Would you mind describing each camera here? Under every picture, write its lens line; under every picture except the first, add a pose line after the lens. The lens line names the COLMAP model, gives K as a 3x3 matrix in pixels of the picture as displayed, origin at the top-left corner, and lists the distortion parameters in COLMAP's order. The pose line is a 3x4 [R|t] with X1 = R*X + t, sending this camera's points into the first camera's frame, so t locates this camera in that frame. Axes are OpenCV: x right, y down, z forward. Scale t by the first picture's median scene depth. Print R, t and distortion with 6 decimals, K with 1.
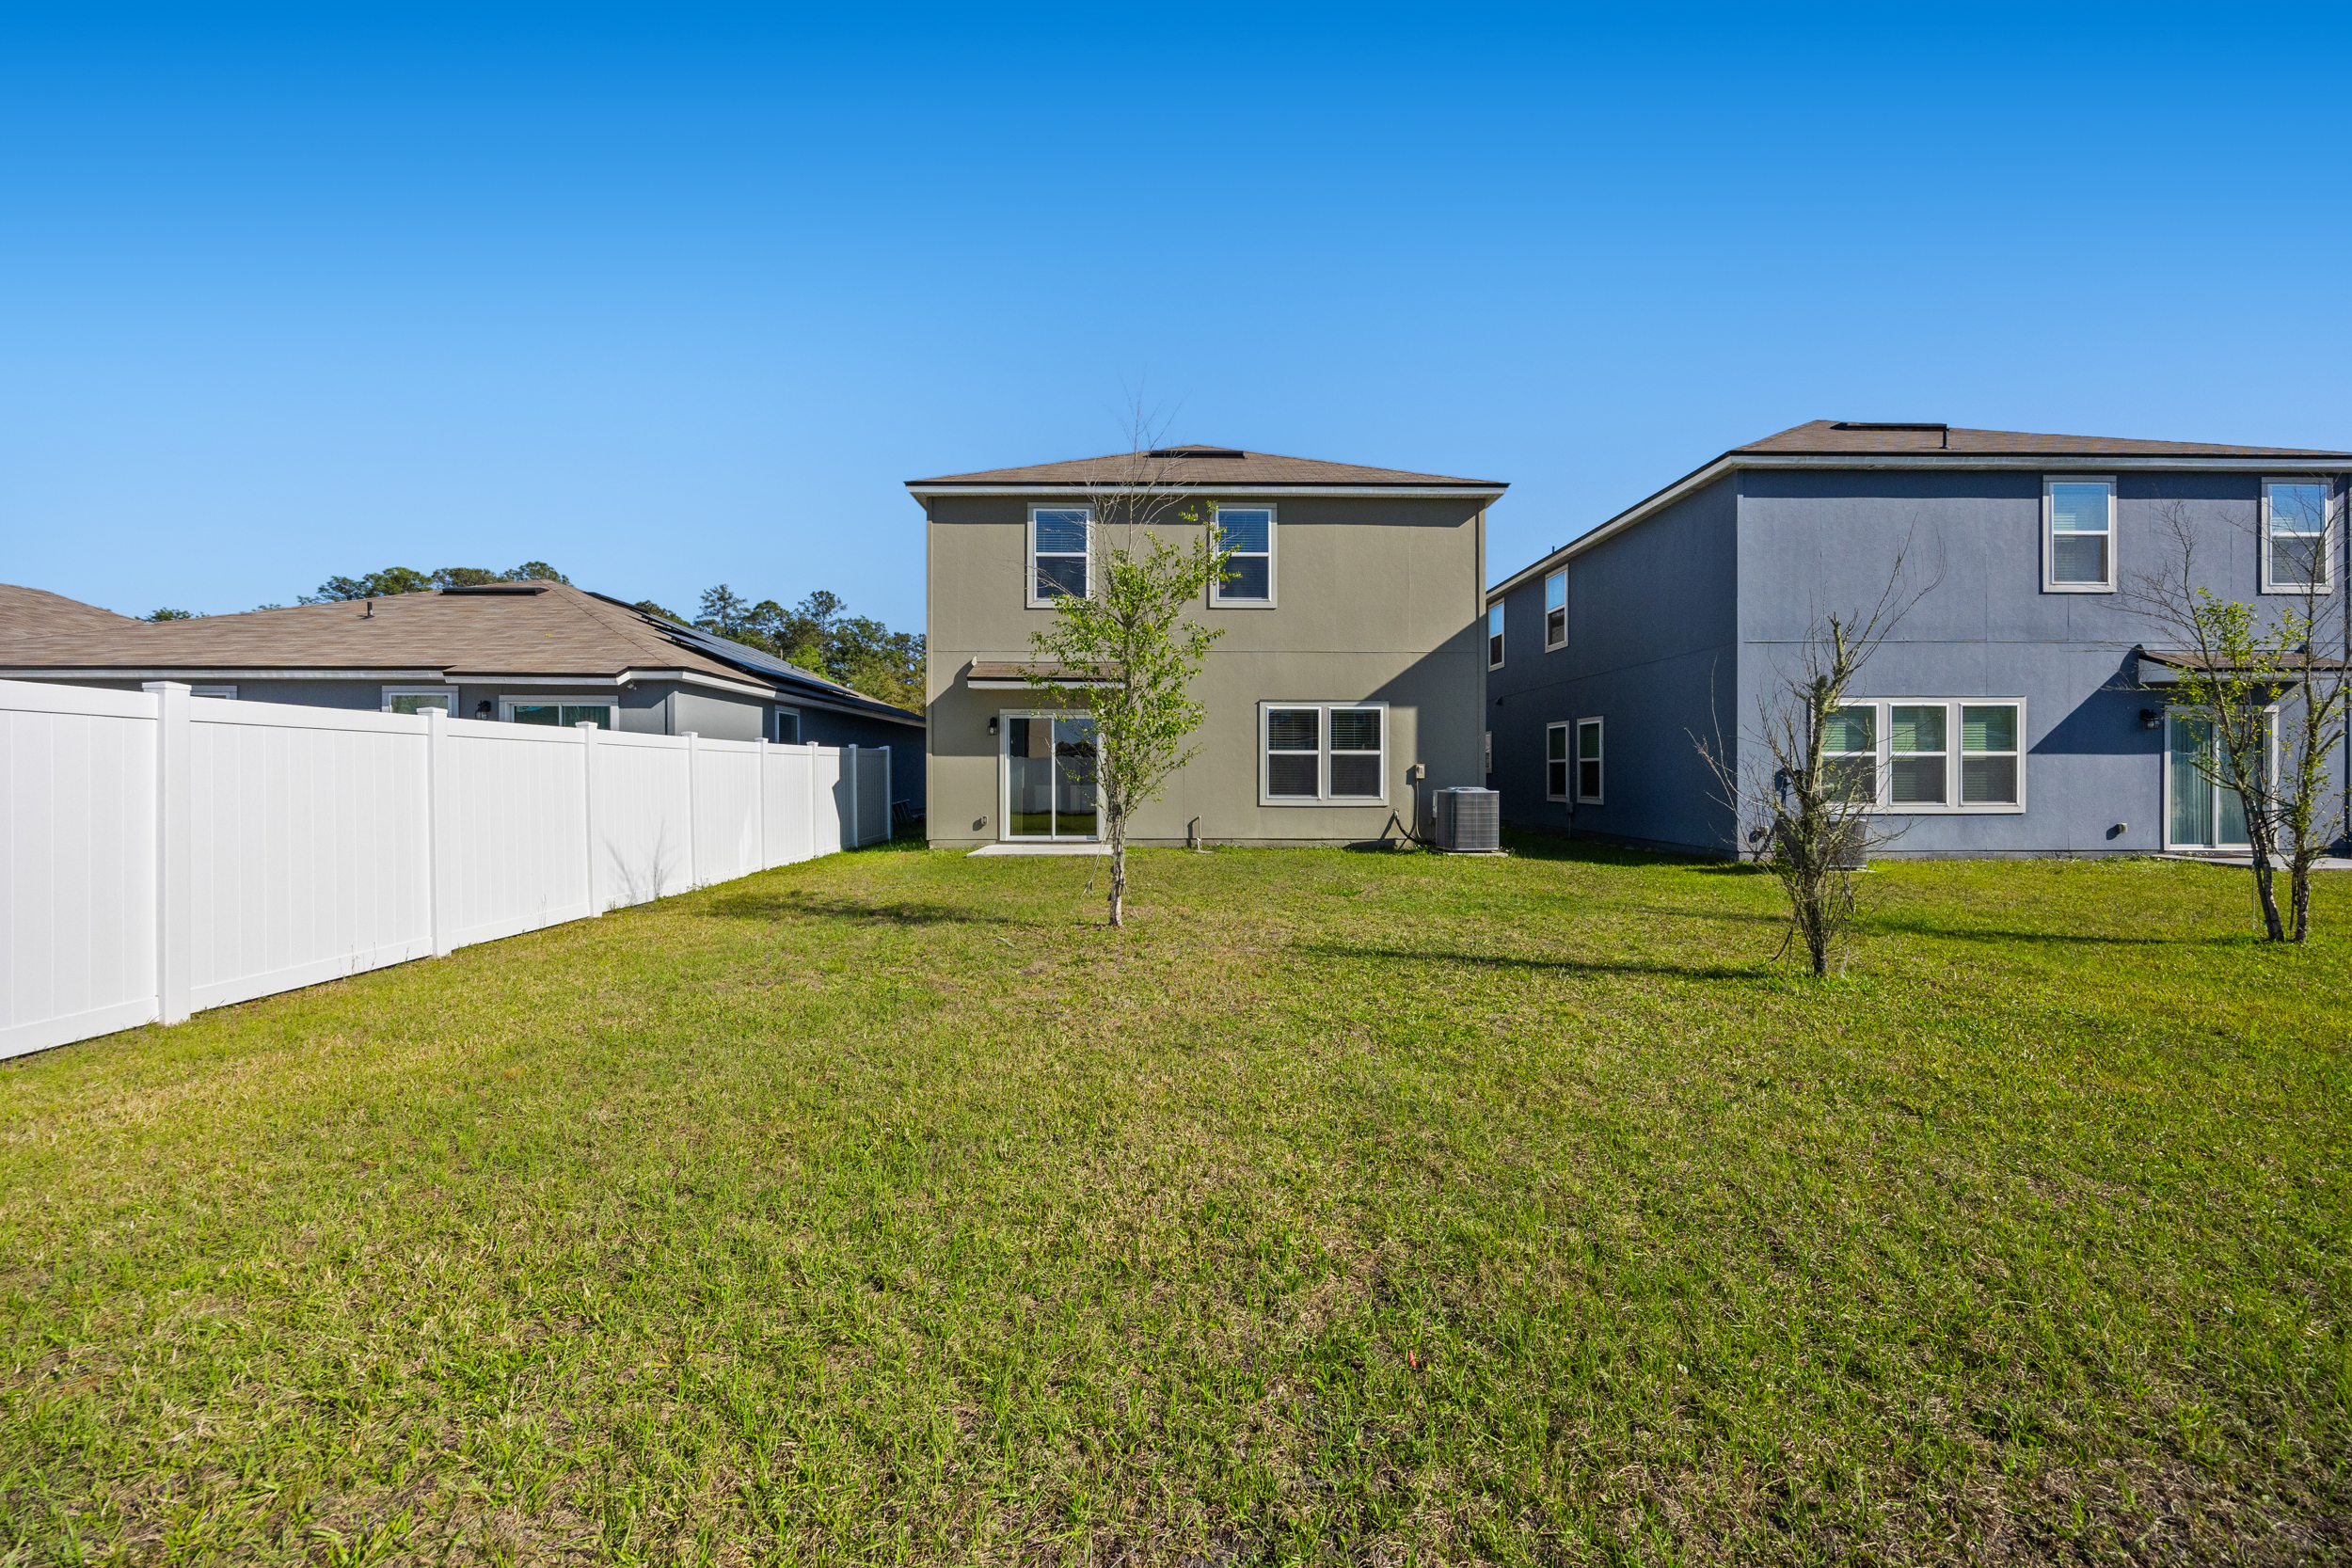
lens RADIAL K [[901.8, 0, 1181.5], [0, 901.8, 781.3], [0, 0, 1]] dist [-0.002369, -0.000012]
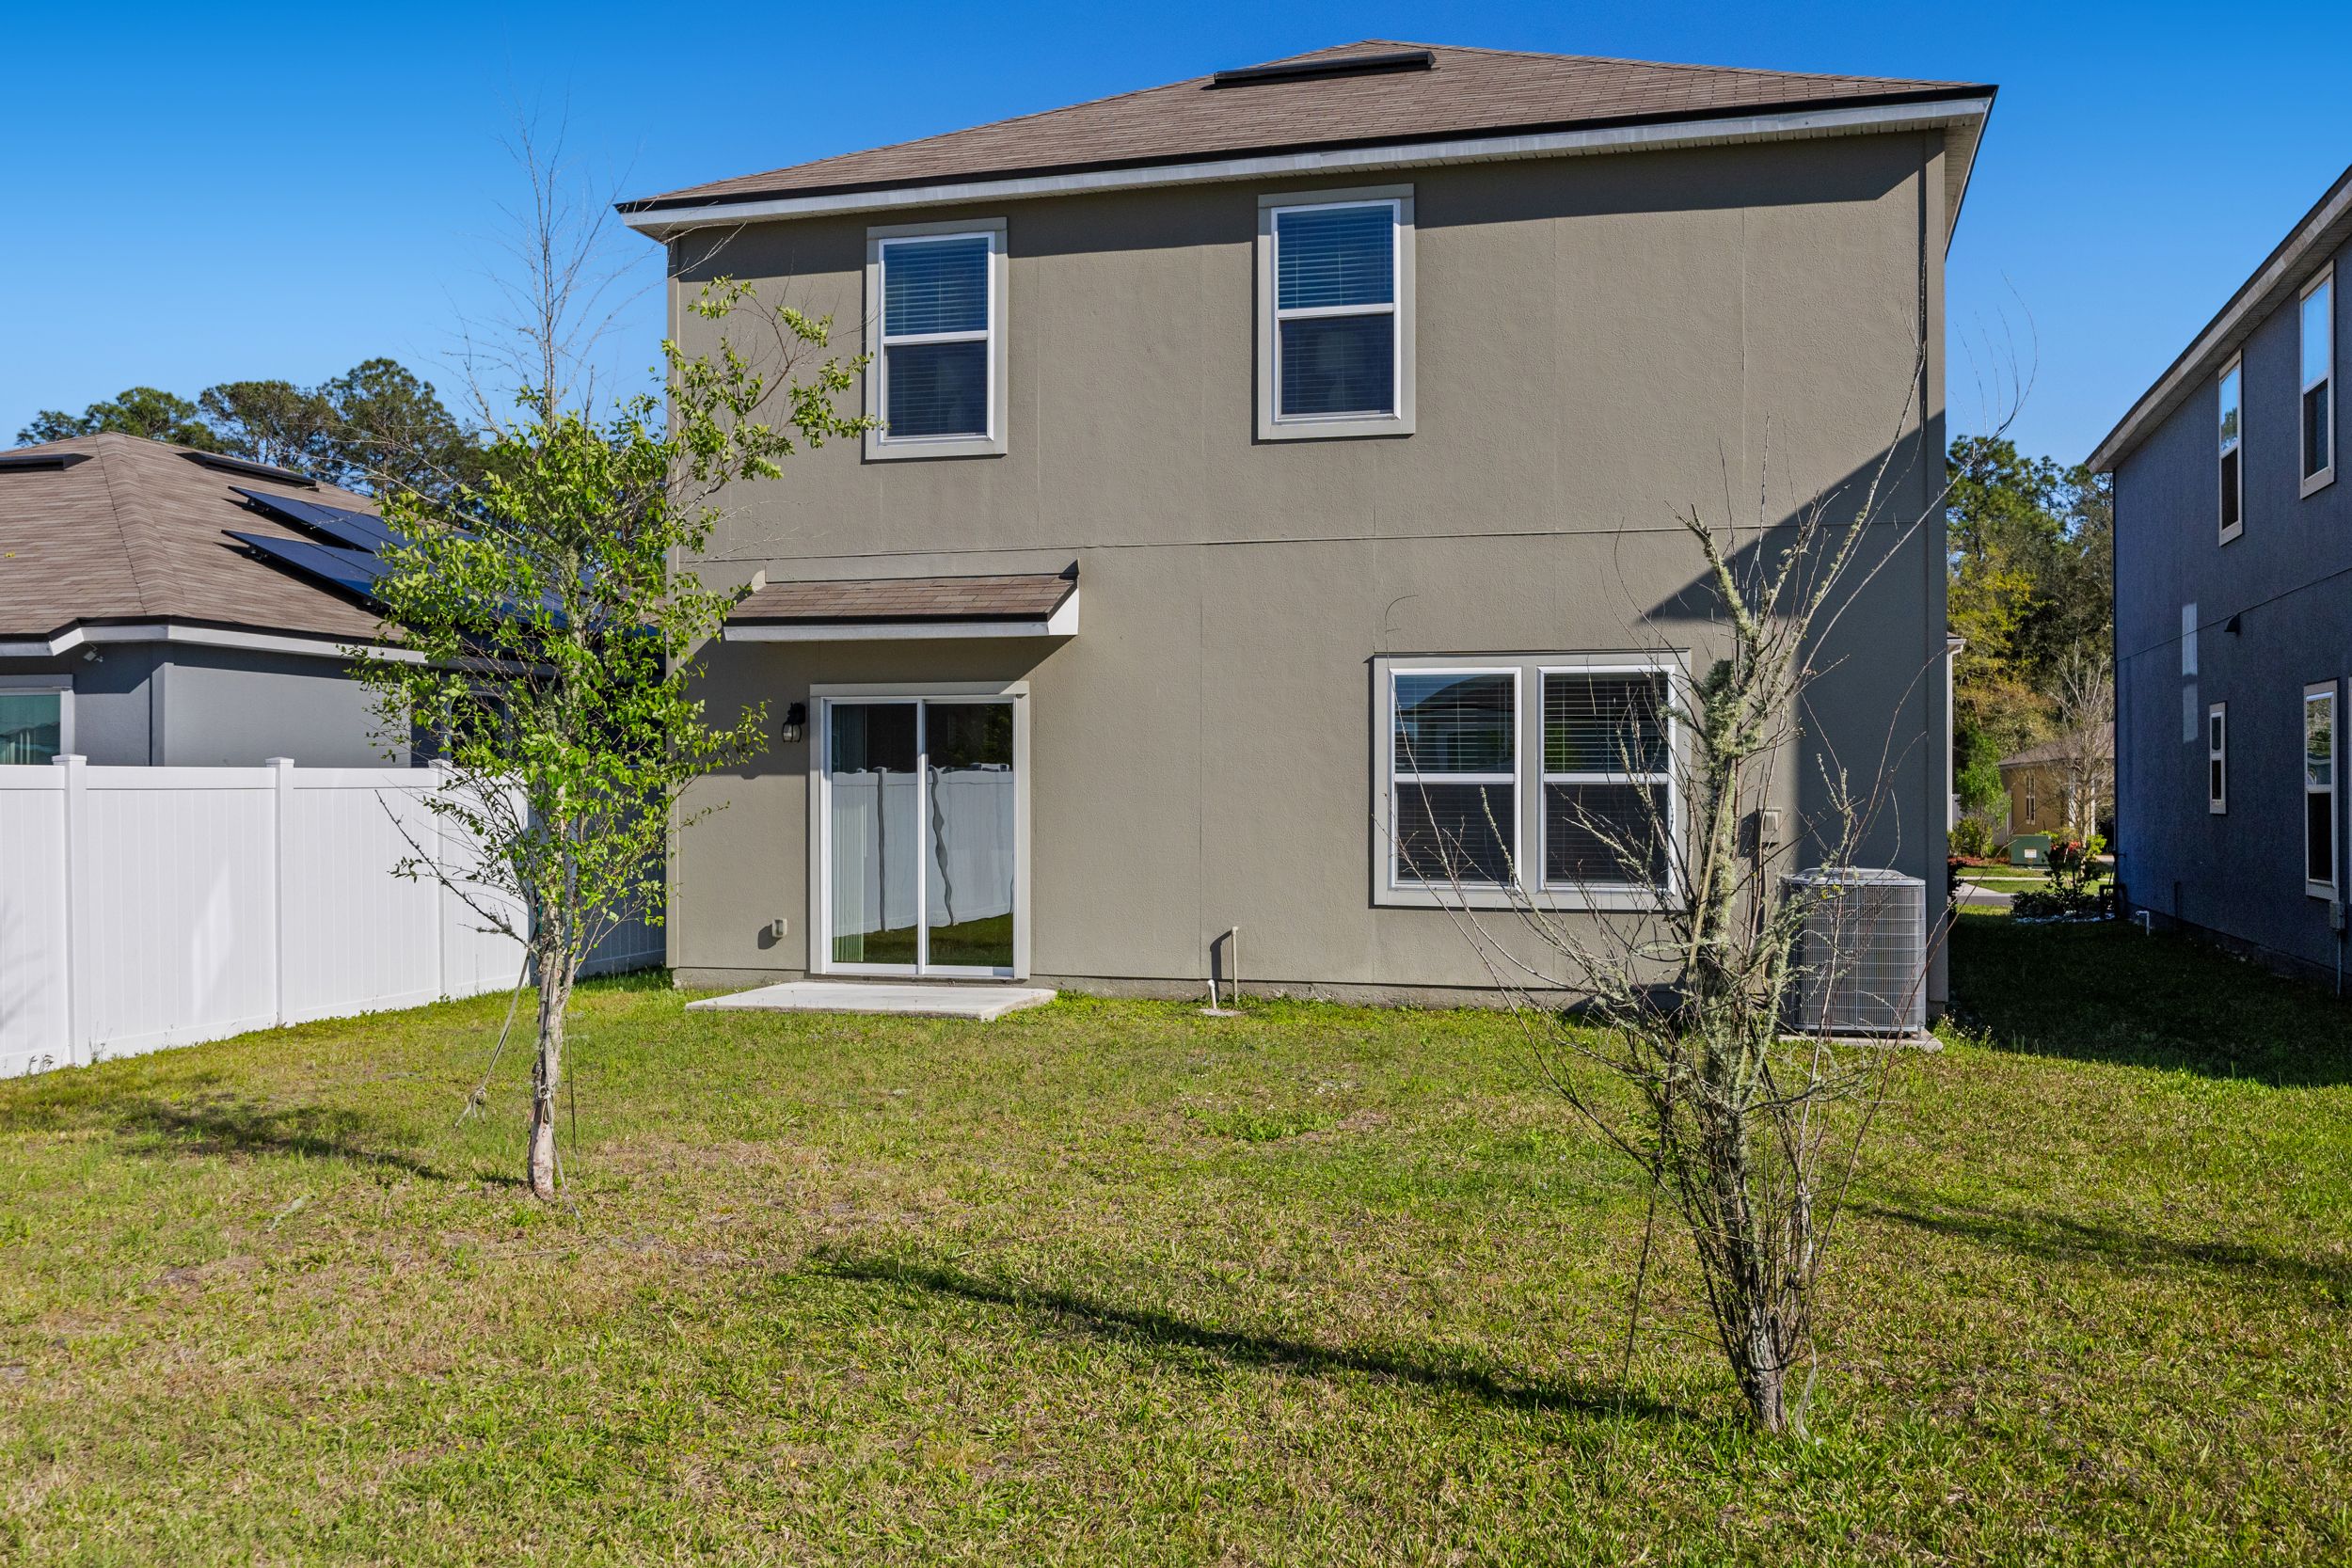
lens RADIAL K [[2152.7, 0, 1176.0], [0, 2152.7, 784.0], [0, 0, 1]] dist [0.003776, 0.002968]
pose [[0.956563, -0.000737, -0.291526, 0.293142], [-0.001831, 0.999962, -0.008534, -0.020825], [0.291521, 0.008697, 0.956525, 0.012907]]
